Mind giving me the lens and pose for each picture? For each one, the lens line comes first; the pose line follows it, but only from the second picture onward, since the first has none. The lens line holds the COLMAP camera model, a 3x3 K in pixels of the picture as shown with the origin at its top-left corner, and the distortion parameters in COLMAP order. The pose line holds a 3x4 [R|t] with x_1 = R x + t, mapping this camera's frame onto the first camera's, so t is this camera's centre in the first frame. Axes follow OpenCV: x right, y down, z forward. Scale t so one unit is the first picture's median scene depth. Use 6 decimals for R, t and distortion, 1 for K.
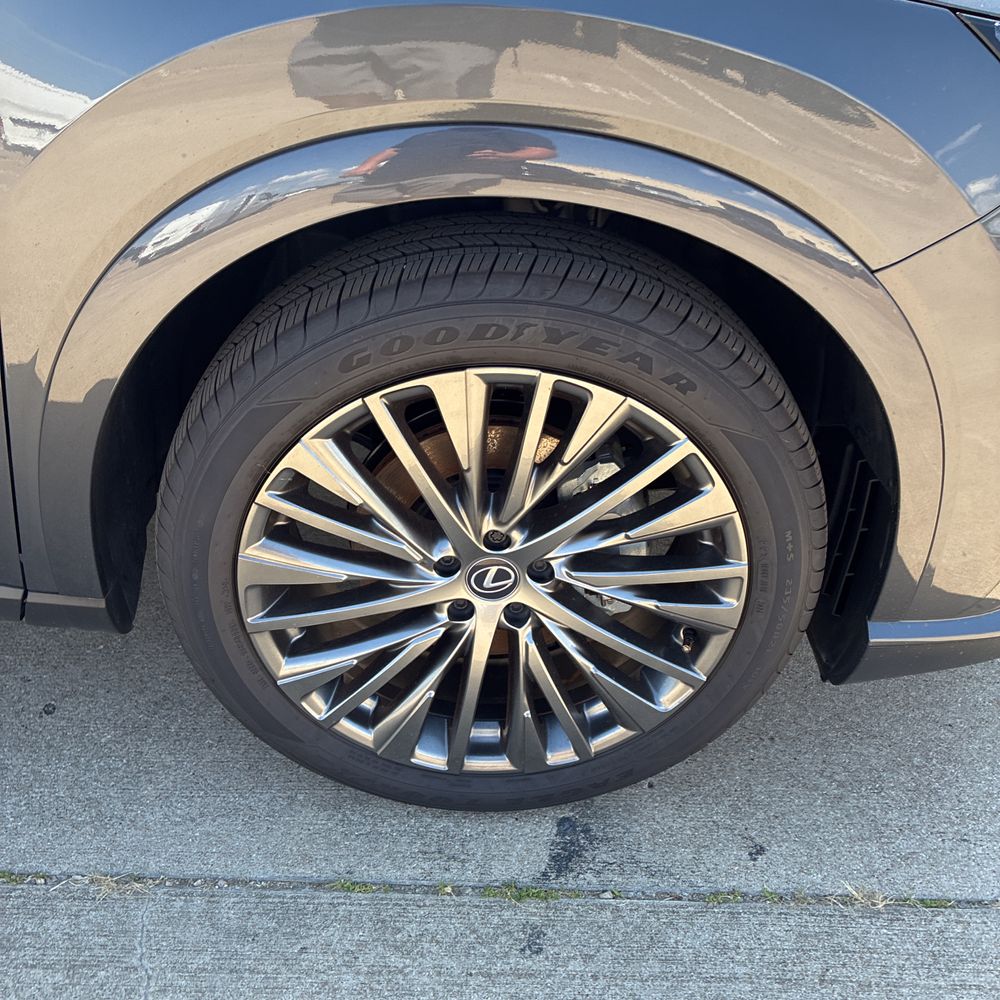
lens RADIAL K [[1015.0, 0, 482.3], [0, 1015.0, 474.6], [0, 0, 1]] dist [0.024497, 0.006375]
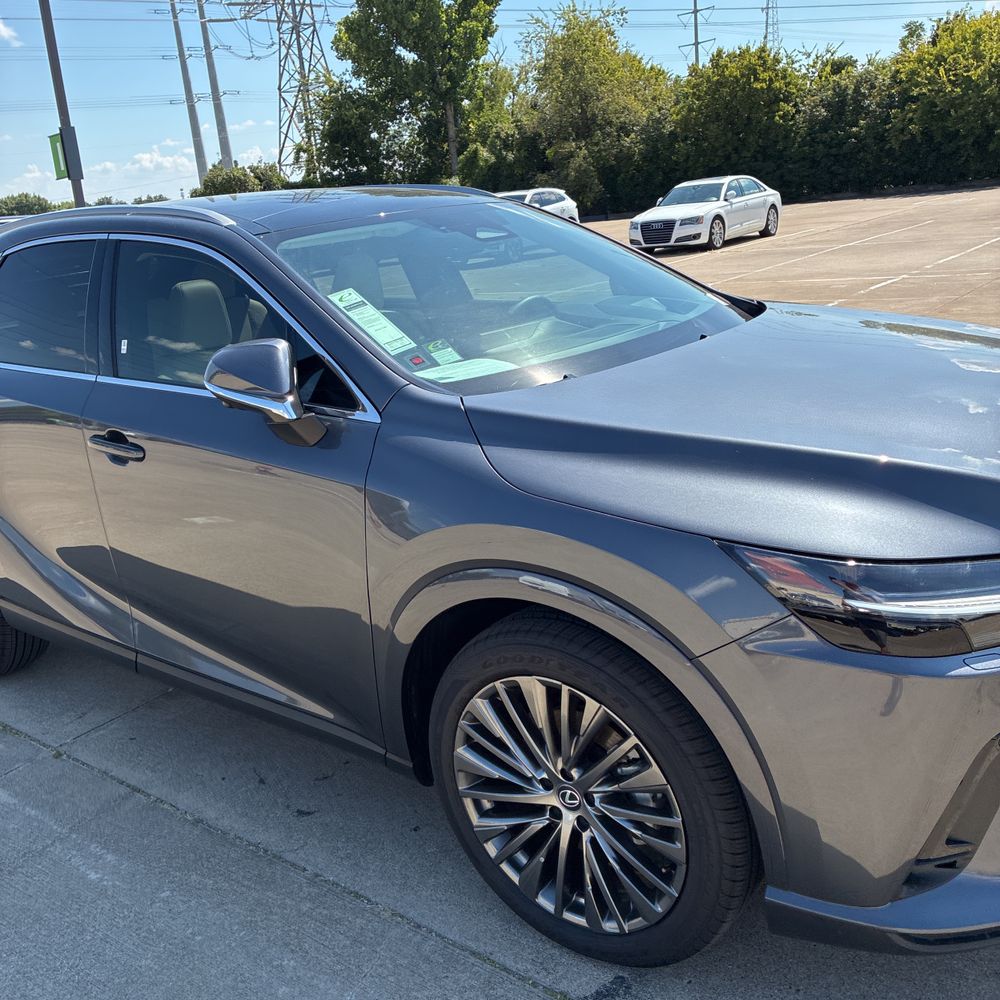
lens RADIAL K [[1008.7, 0, 500.0], [0, 1008.7, 500.0], [0, 0, 1]] dist [0.005640, 0.053706]
pose [[0.771443, 0.047375, -0.634533, 1.011985], [-0.205839, 0.962184, -0.178415, -0.059619], [0.602085, 0.268249, 0.752022, -0.549624]]
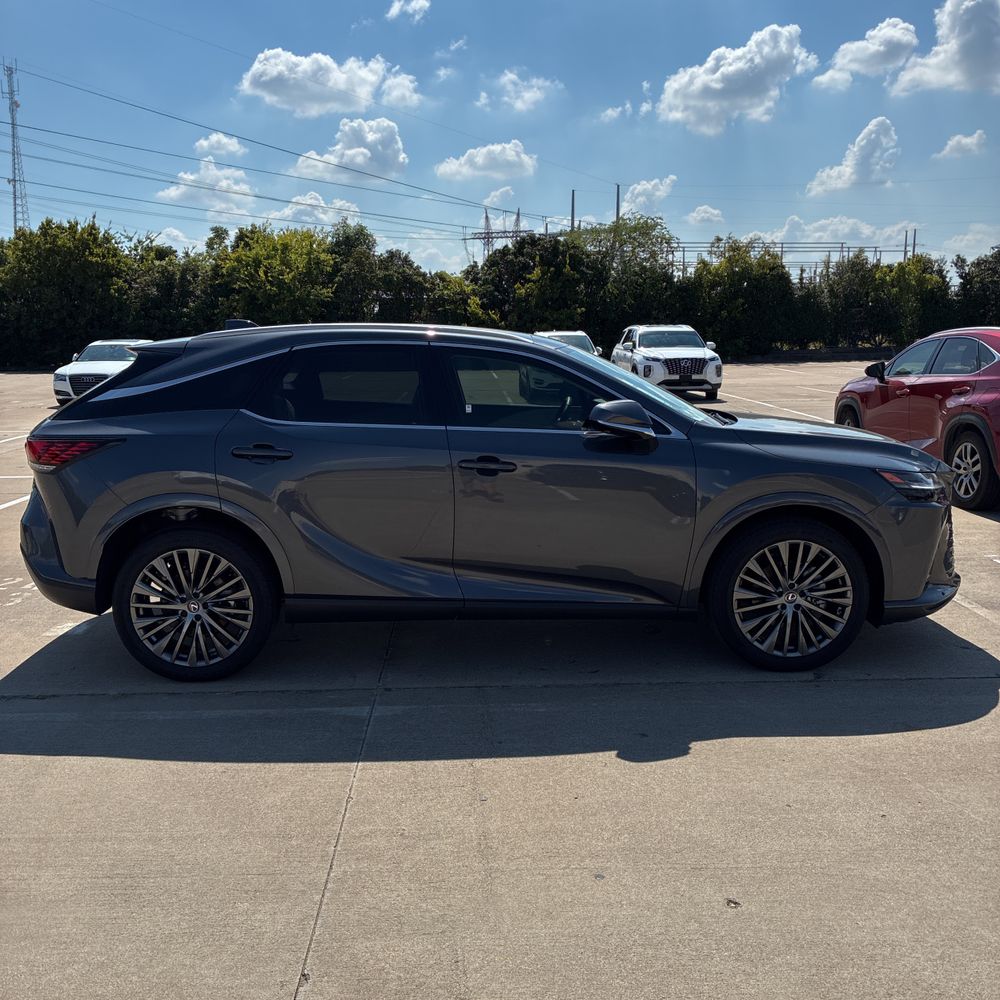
lens RADIAL K [[1008.7, 0, 500.0], [0, 1008.7, 500.0], [0, 0, 1]] dist [0.005640, 0.053706]
pose [[0.997309, -0.071049, 0.018096, -1.197464], [0.072548, 0.920659, -0.383567, 1.209008], [0.010592, 0.383848, 0.923336, -2.905289]]
